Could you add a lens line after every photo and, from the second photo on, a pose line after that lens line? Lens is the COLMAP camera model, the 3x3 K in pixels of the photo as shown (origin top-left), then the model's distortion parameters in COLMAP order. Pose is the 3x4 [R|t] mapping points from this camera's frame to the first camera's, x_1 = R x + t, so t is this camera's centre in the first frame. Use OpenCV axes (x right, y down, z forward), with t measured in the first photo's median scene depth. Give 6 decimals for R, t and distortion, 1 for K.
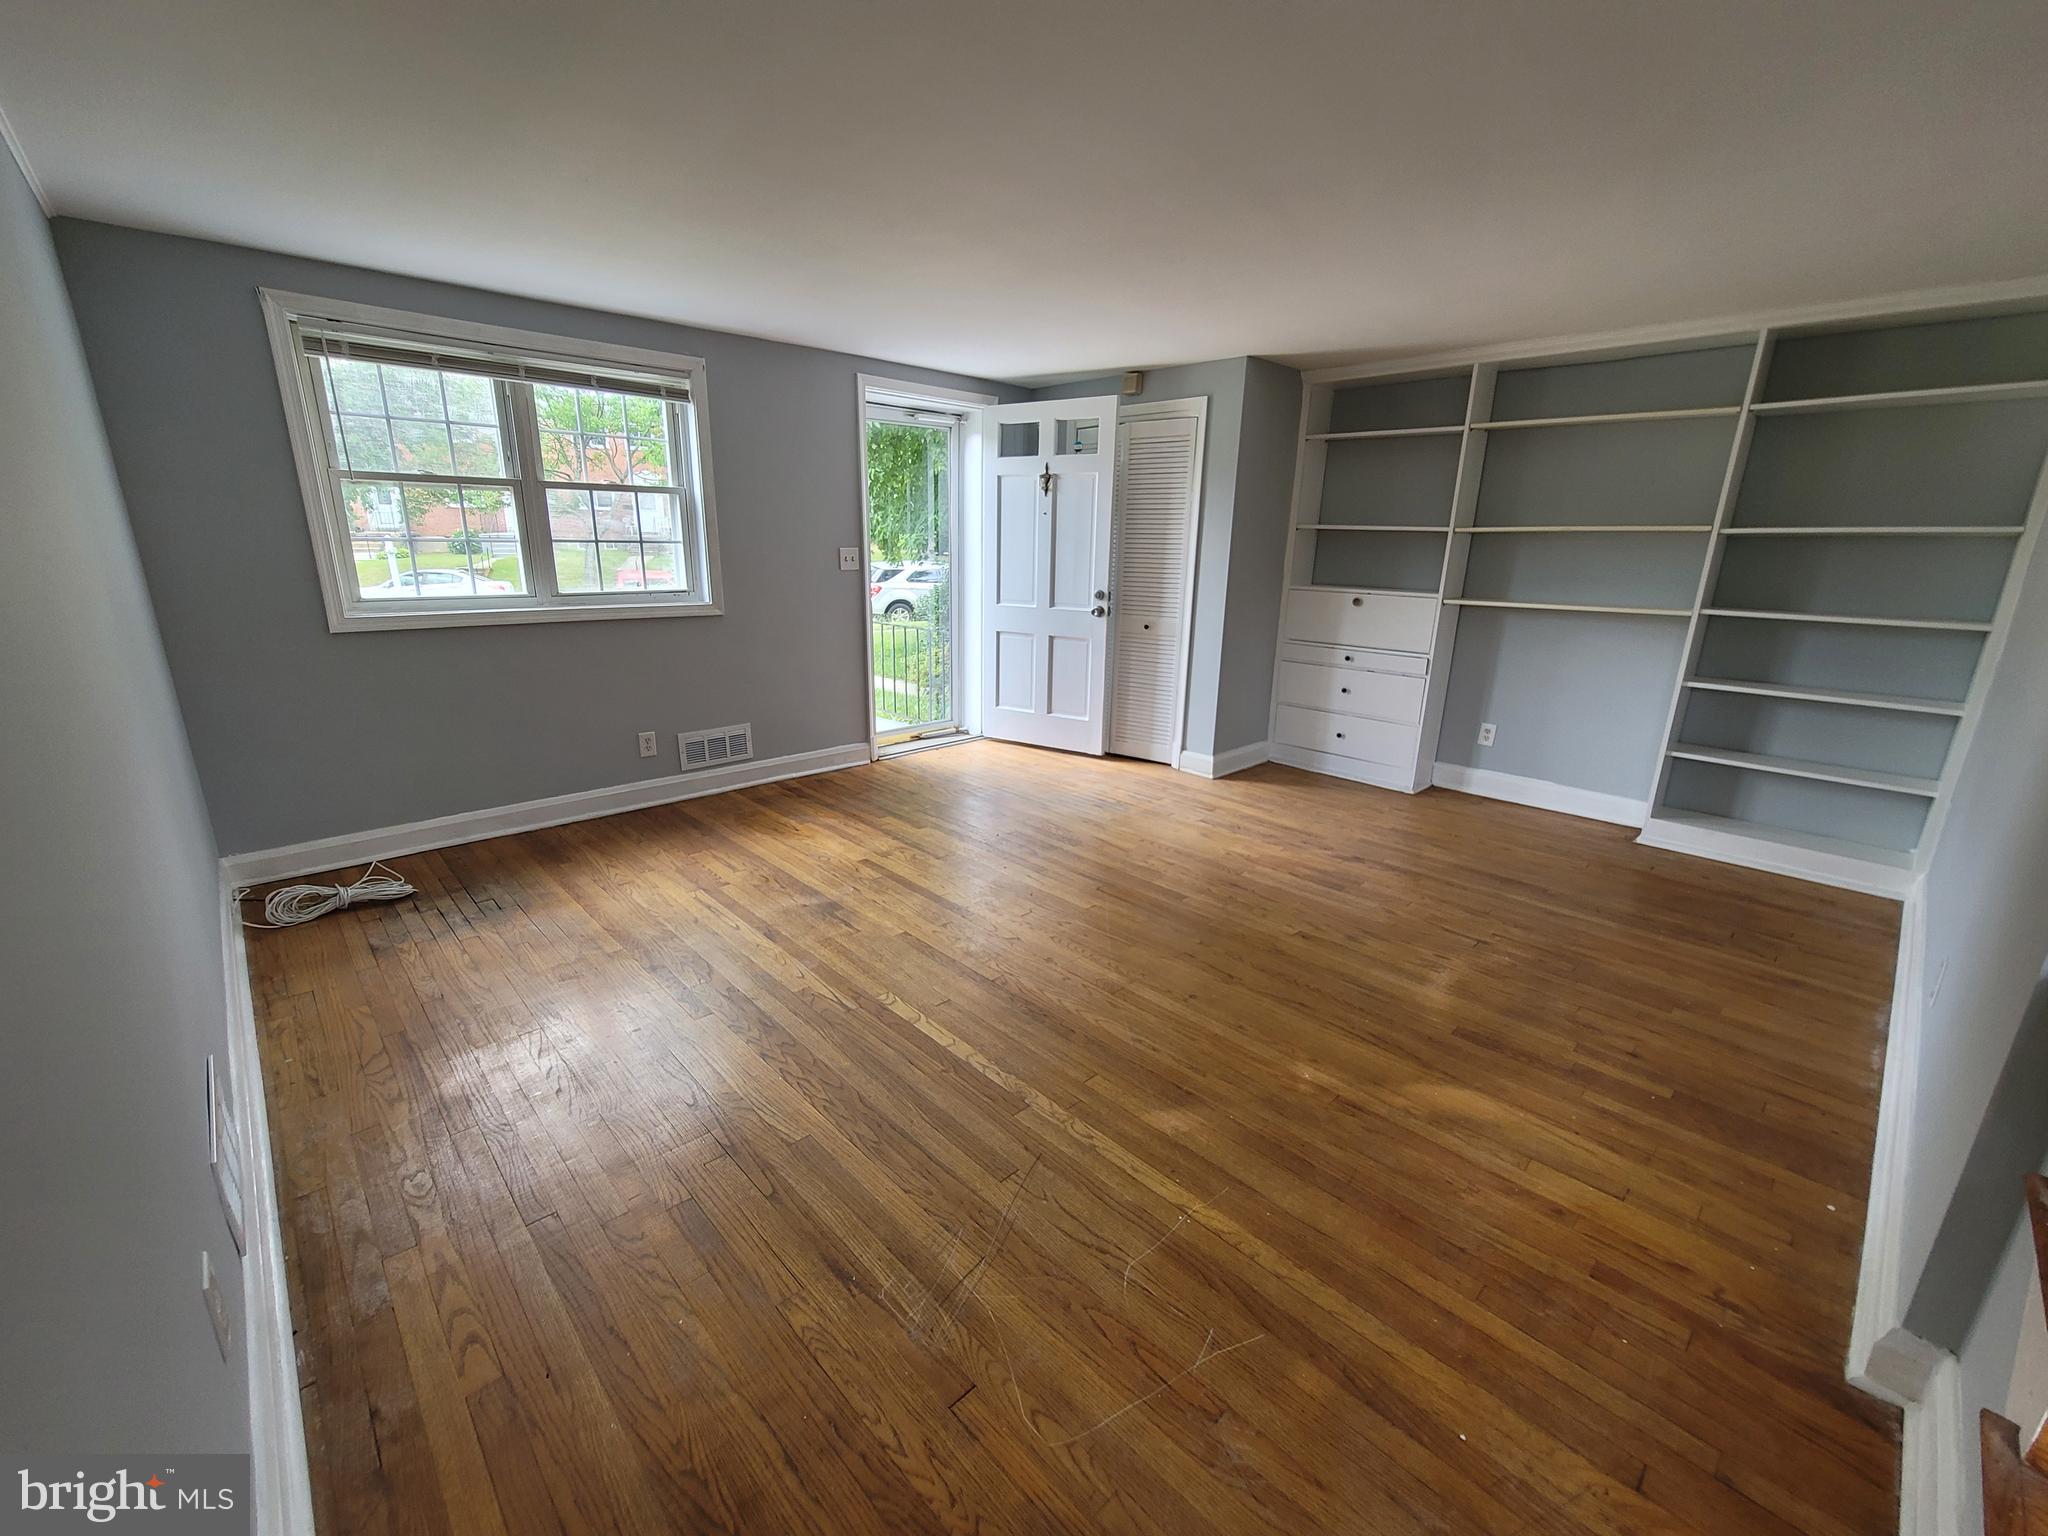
lens RADIAL K [[832.4, 0, 1011.7], [0, 832.4, 775.8], [0, 0, 1]] dist [-0.001578, 0.000224]
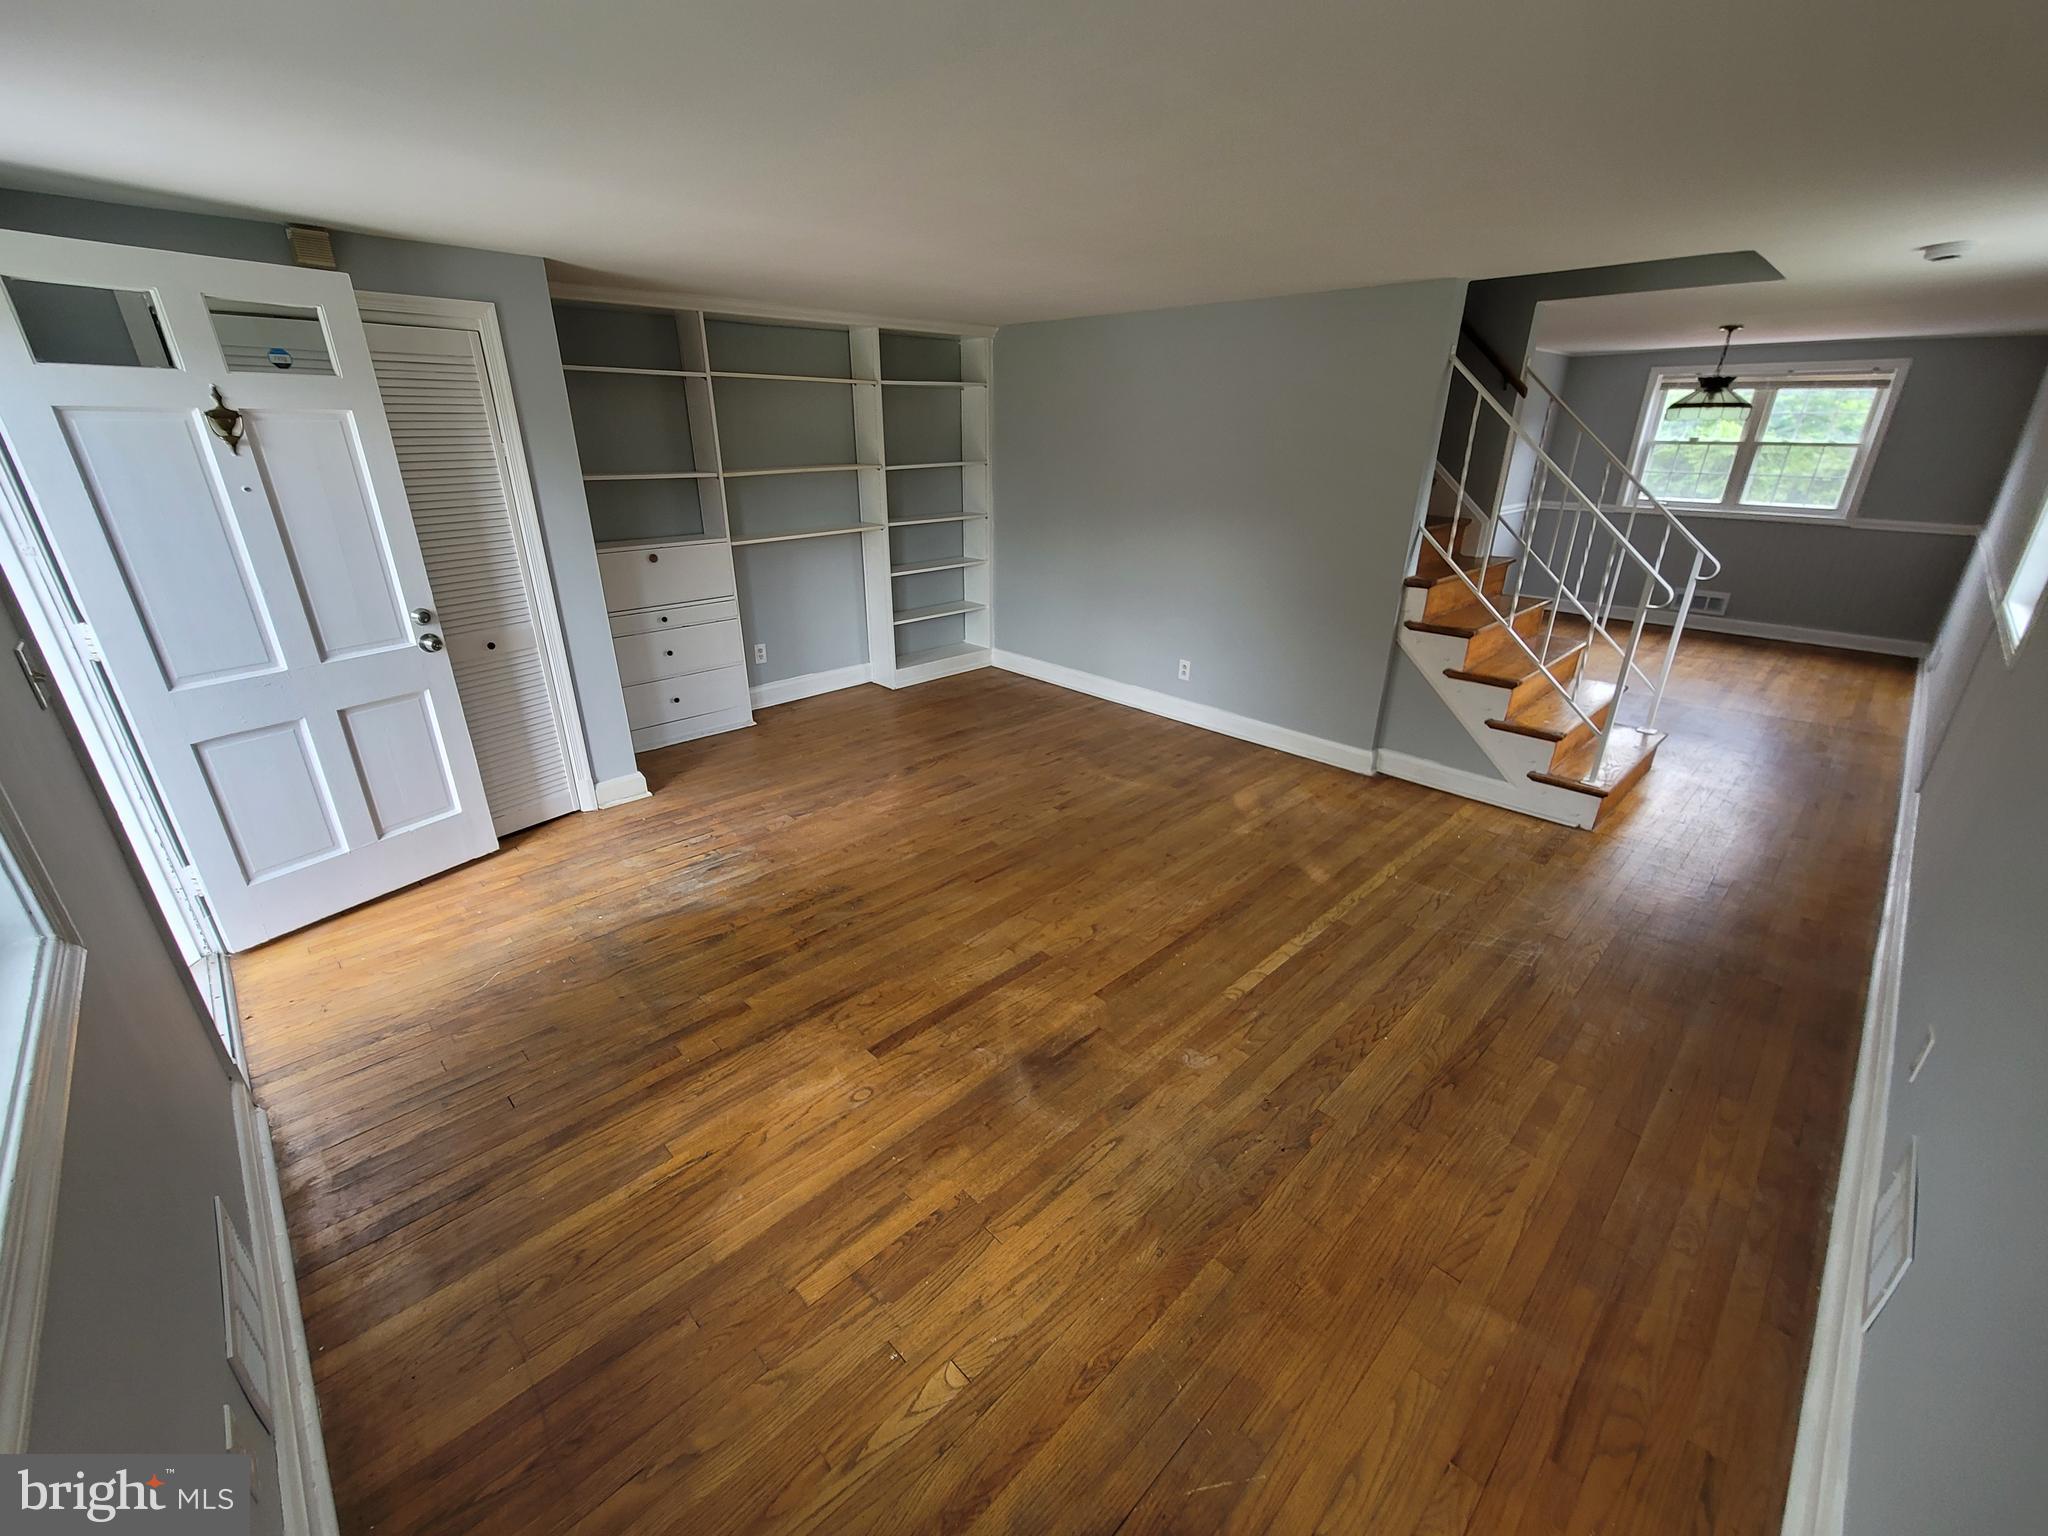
lens RADIAL K [[832.4, 0, 1011.7], [0, 832.4, 775.8], [0, 0, 1]] dist [-0.001578, 0.000224]
pose [[-0.008307, -0.401976, 0.915612, -0.654728], [0.272763, 0.880011, 0.388821, -0.302821], [-0.962045, 0.252975, 0.102334, 0.712078]]
